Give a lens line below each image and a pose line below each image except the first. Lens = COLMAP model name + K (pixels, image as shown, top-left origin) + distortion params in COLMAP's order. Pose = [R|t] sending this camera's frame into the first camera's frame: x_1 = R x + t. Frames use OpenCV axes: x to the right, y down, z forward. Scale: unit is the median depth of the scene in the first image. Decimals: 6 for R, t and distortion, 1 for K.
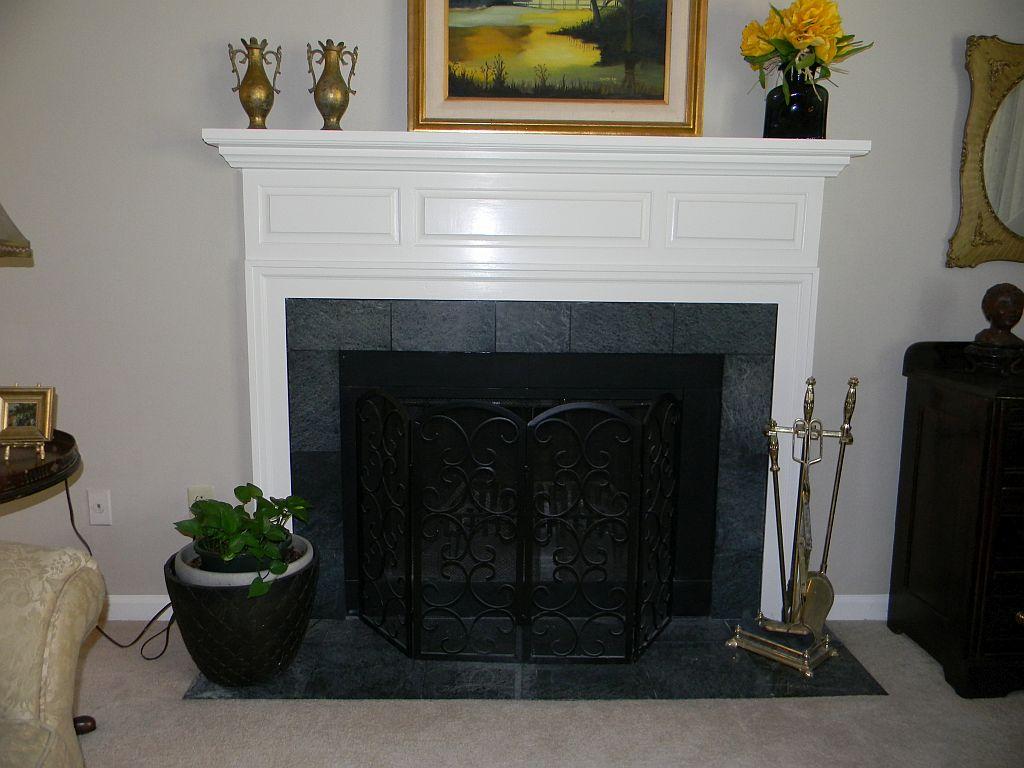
lens RADIAL K [[813.2, 0, 504.7], [0, 813.2, 382.7], [0, 0, 1]] dist [-0.009902, 0.003234]
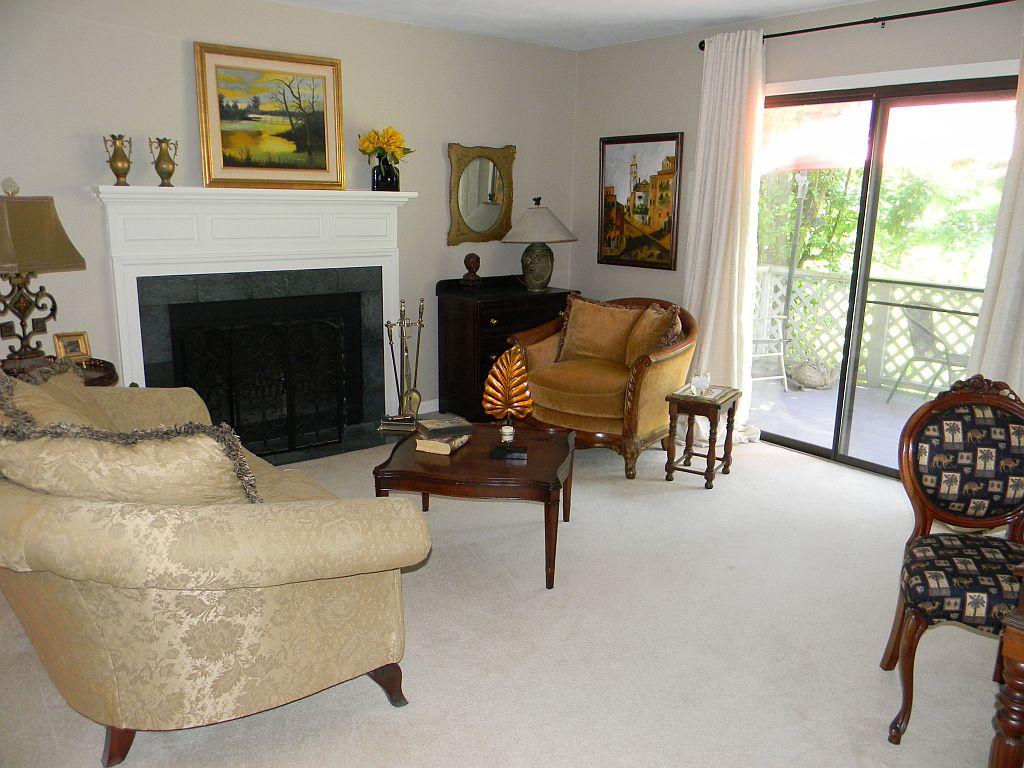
lens RADIAL K [[813.2, 0, 503.3], [0, 813.2, 383.2], [0, 0, 1]] dist [-0.009902, 0.003234]
pose [[0.797261, -0.133861, 0.588606, -0.733208], [0.089301, 0.990528, 0.104308, 0.012087], [-0.596993, -0.030597, 0.801663, -0.936080]]
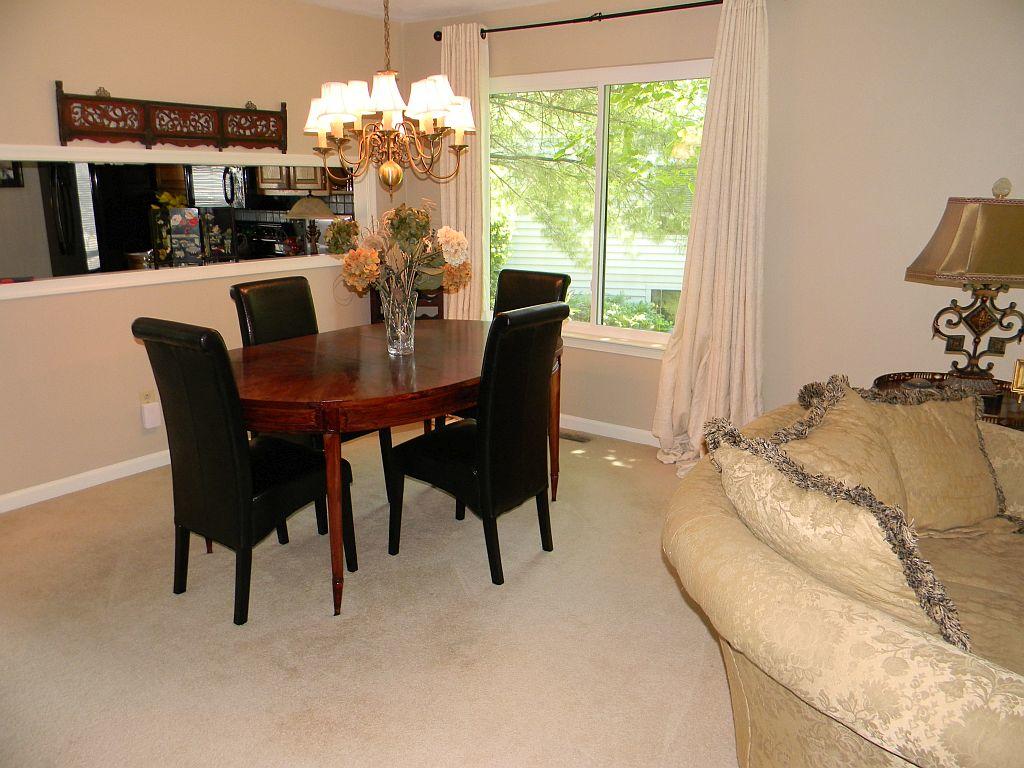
lens RADIAL K [[813.2, 0, 512.6], [0, 813.2, 385.4], [0, 0, 1]] dist [-0.009902, 0.003234]
pose [[0.804133, 0.142182, -0.577195, -0.373228], [-0.101870, 0.989571, 0.101841, -0.004803], [0.585656, -0.023095, 0.810231, -0.748110]]
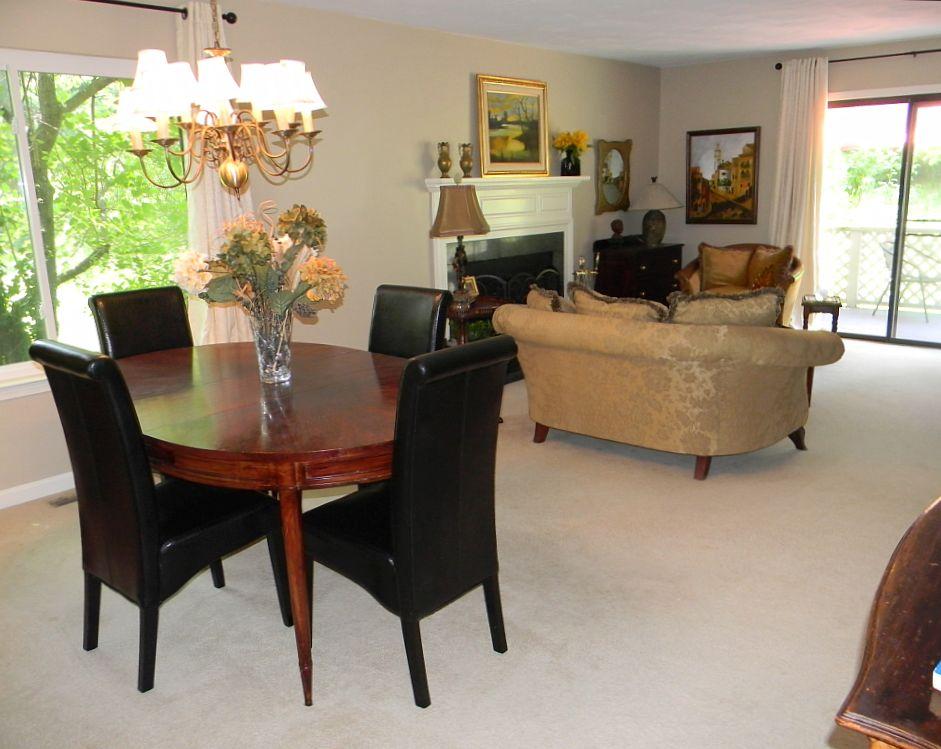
lens RADIAL K [[829.8, 0, 475.7], [0, 829.8, 374.6], [0, 0, 1]] dist [0.004024, -0.006706]
pose [[0.671002, -0.195075, 0.715333, -2.184691], [0.150178, 0.980530, 0.126524, -0.020270], [-0.726087, 0.022530, 0.687234, -0.822527]]
